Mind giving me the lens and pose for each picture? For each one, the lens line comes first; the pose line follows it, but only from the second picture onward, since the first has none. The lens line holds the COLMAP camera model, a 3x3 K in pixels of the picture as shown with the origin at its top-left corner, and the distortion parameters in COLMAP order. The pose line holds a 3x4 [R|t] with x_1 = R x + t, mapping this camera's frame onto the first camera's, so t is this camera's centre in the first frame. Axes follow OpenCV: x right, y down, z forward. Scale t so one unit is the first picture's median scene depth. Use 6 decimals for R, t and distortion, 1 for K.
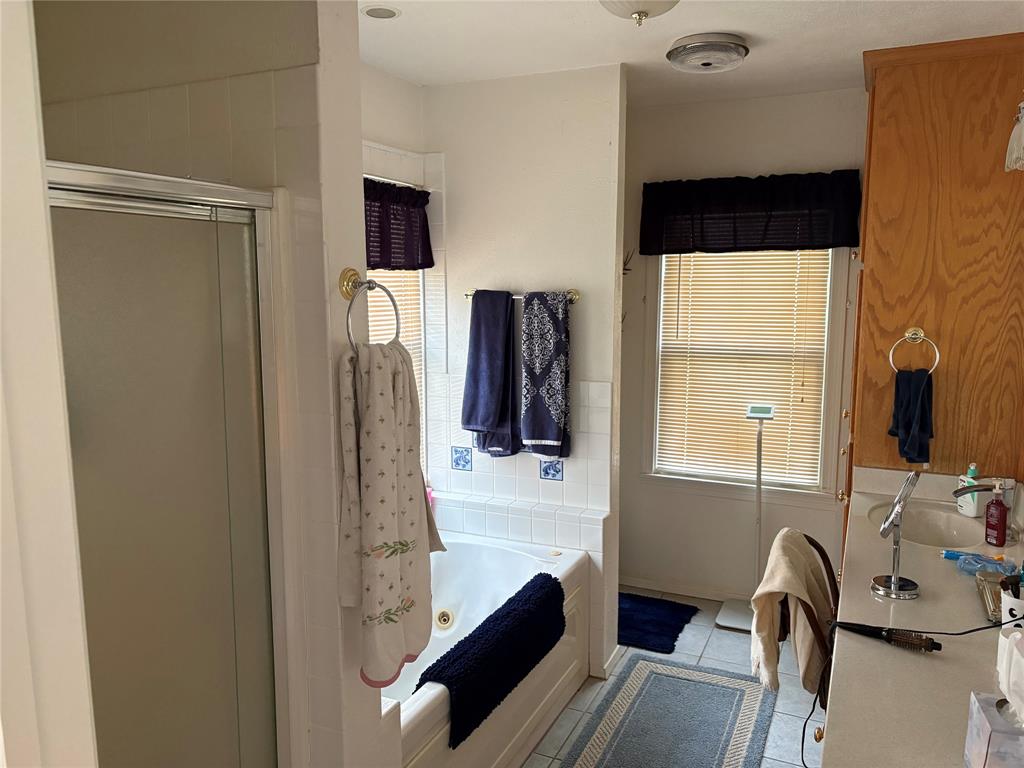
lens RADIAL K [[772.7, 0, 513.5], [0, 772.7, 385.0], [0, 0, 1]] dist [0.021236, -0.016505]
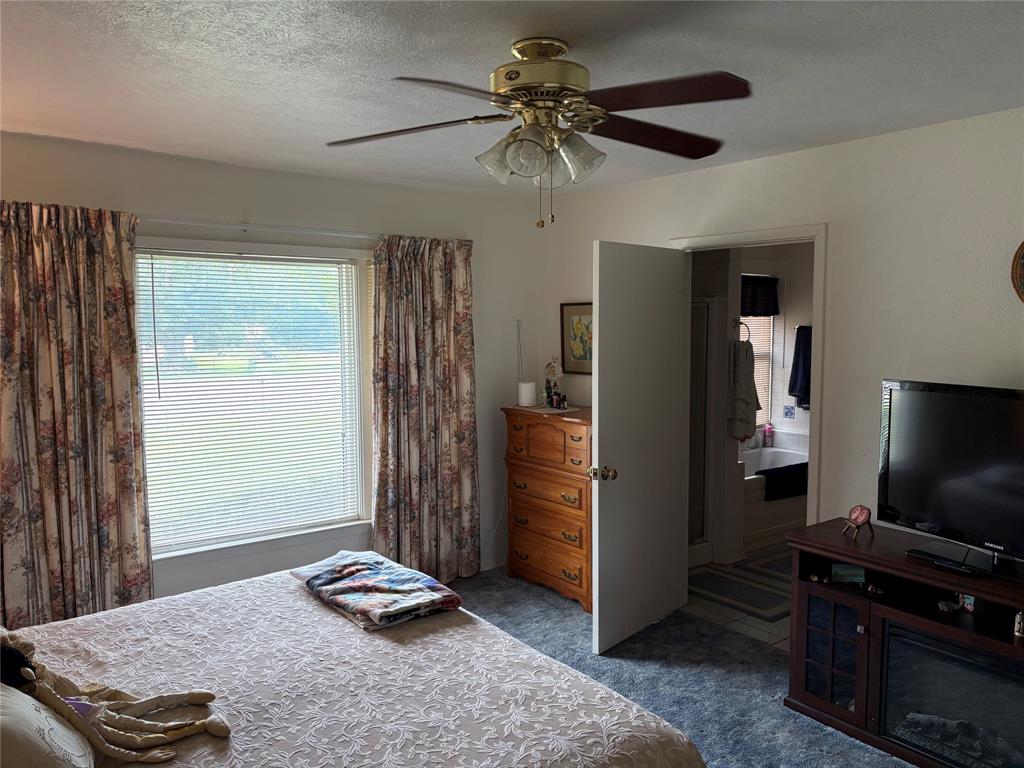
lens RADIAL K [[772.7, 0, 513.1], [0, 772.7, 388.6], [0, 0, 1]] dist [0.021236, -0.016505]
pose [[0.882637, 0.040955, -0.468268, 0.438994], [-0.063164, 0.997496, -0.031816, 0.269048], [0.465792, 0.057659, 0.883014, -2.007897]]
